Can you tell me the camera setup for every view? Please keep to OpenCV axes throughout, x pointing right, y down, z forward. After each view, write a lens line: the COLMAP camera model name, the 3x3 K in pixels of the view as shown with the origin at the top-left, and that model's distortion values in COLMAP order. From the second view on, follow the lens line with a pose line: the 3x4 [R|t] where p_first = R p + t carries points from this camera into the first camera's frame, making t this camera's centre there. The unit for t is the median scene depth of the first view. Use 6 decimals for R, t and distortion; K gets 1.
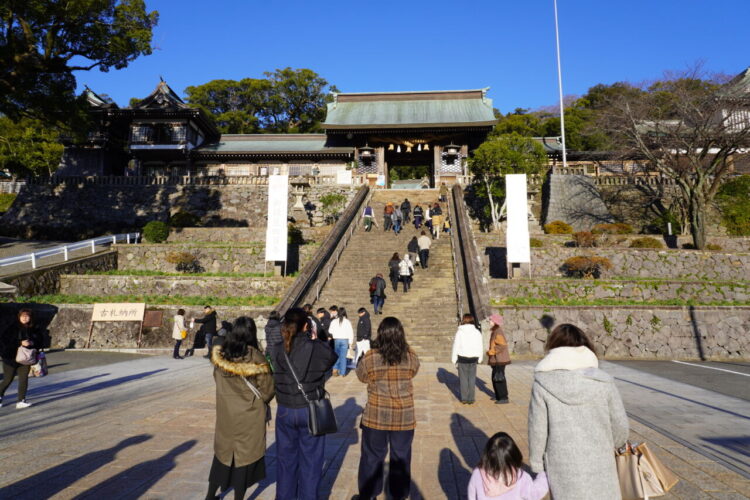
lens RADIAL K [[495.7, 0, 375.6], [0, 495.7, 253.3], [0, 0, 1]] dist [-0.063520, 0.036658]
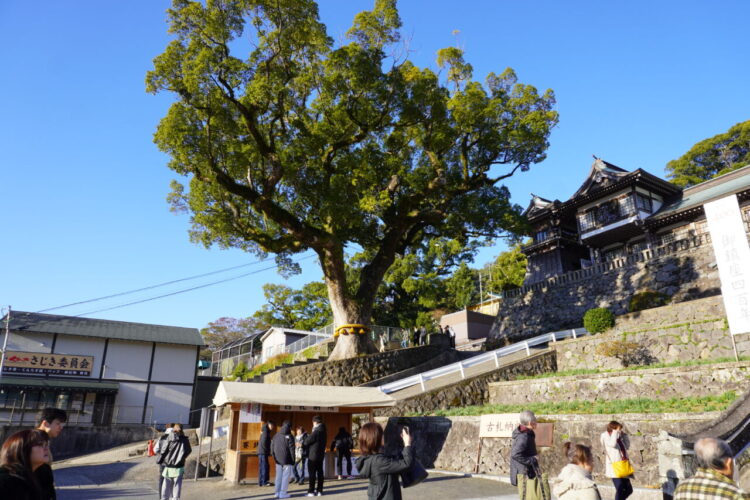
lens RADIAL K [[495.7, 0, 375.6], [0, 495.7, 253.3], [0, 0, 1]] dist [-0.063520, 0.036658]
pose [[0.529051, -0.277984, -0.801767, 0.033948], [0.103713, 0.958921, -0.264036, 0.018830], [0.842229, 0.056535, 0.536148, 0.176173]]
